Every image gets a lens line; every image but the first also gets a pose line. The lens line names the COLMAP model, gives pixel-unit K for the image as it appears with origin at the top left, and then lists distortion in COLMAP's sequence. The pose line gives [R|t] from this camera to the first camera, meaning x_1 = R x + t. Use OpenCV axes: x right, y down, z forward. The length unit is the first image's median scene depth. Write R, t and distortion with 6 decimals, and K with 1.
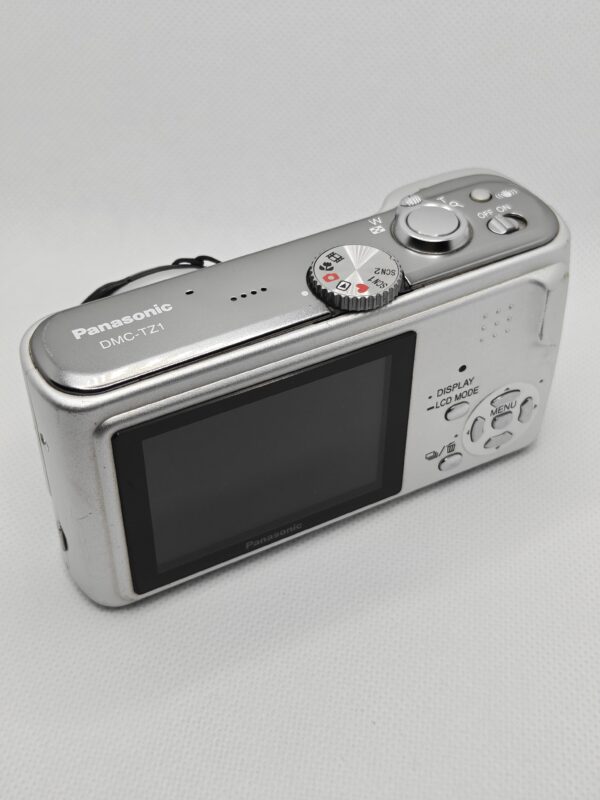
lens RADIAL K [[1172.0, 0, 300.0], [0, 1172.0, 400.0], [0, 0, 1]] dist [0.005153, 0.014392]
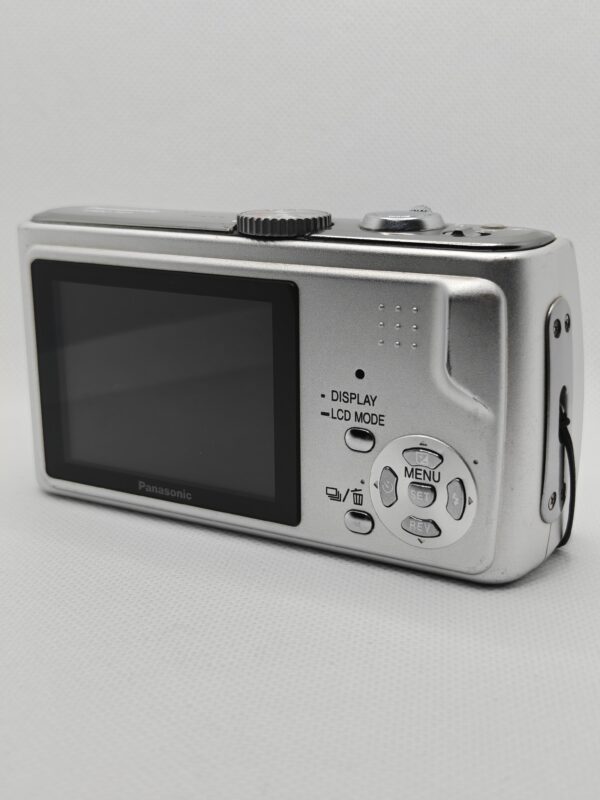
lens RADIAL K [[1172.0, 0, 300.0], [0, 1172.0, 400.0], [0, 0, 1]] dist [0.005153, 0.014392]
pose [[0.535853, 0.217204, -0.815895, 0.784336], [-0.569998, 0.805957, -0.159798, 0.143859], [0.622867, 0.550687, 0.555680, 0.493255]]
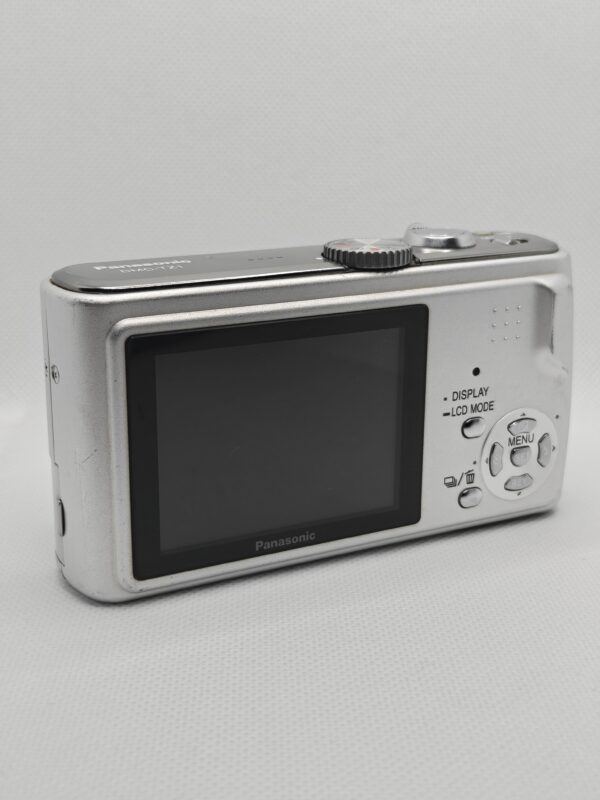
lens RADIAL K [[1172.0, 0, 300.0], [0, 1172.0, 400.0], [0, 0, 1]] dist [0.005153, 0.014392]
pose [[0.999996, 0.002226, -0.001808, -0.009434], [-0.002807, 0.888662, -0.458553, 0.437573], [0.000586, 0.458556, 0.888665, 0.118658]]
